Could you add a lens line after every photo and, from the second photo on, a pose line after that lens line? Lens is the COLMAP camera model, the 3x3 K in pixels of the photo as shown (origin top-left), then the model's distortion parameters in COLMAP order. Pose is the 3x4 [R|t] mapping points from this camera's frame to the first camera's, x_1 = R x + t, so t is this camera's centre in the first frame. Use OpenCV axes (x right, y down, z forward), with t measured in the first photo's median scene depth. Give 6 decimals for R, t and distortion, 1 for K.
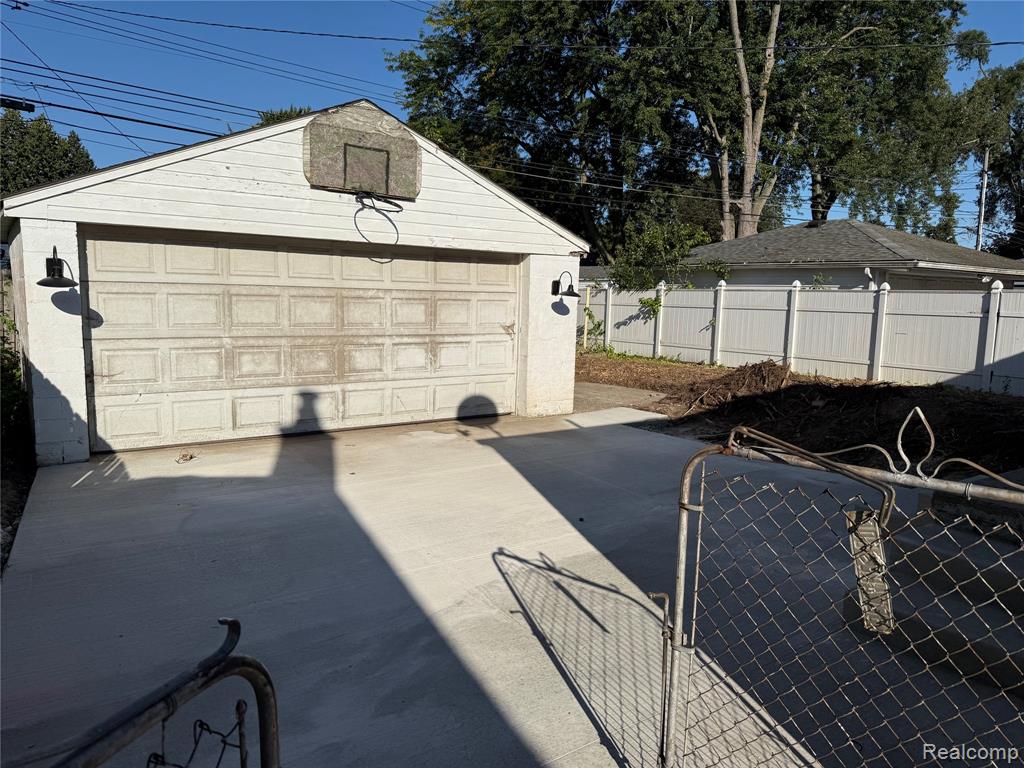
lens RADIAL K [[722.7, 0, 511.5], [0, 722.7, 398.4], [0, 0, 1]] dist [-0.033583, -0.002932]
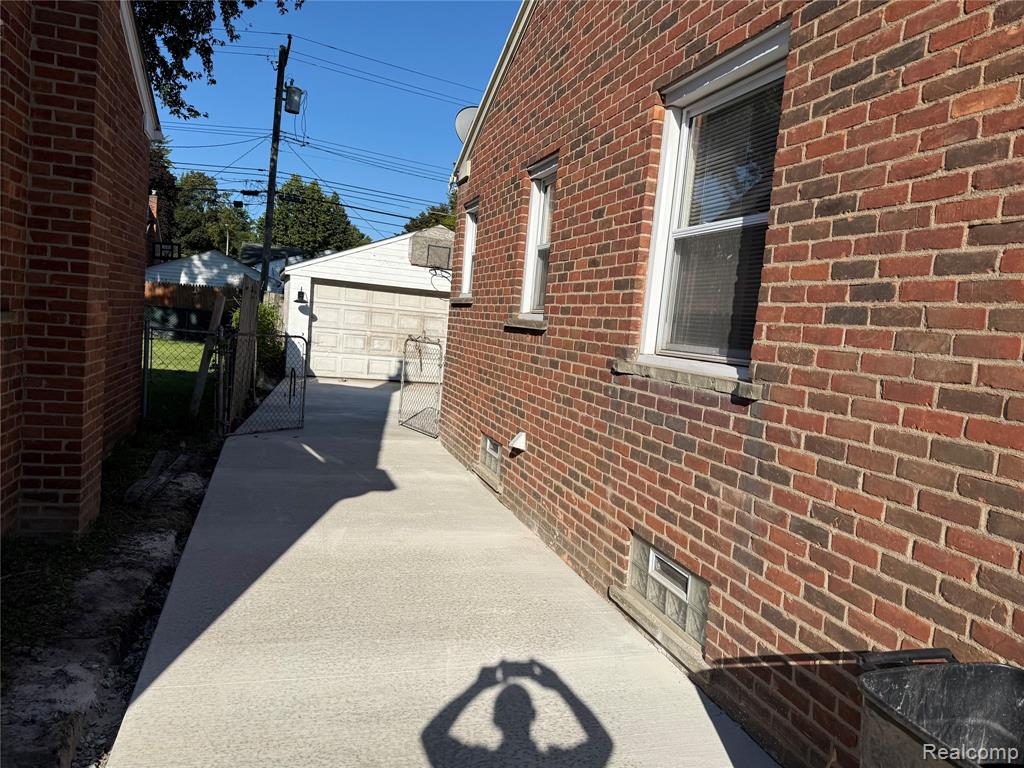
lens RADIAL K [[708.7, 0, 494.3], [0, 708.7, 396.1], [0, 0, 1]] dist [0.008856, -0.000364]
pose [[0.948270, 0.090911, -0.304170, 0.719491], [-0.108301, 0.993282, -0.040762, 0.177164], [0.298421, 0.071595, 0.951745, -1.035735]]
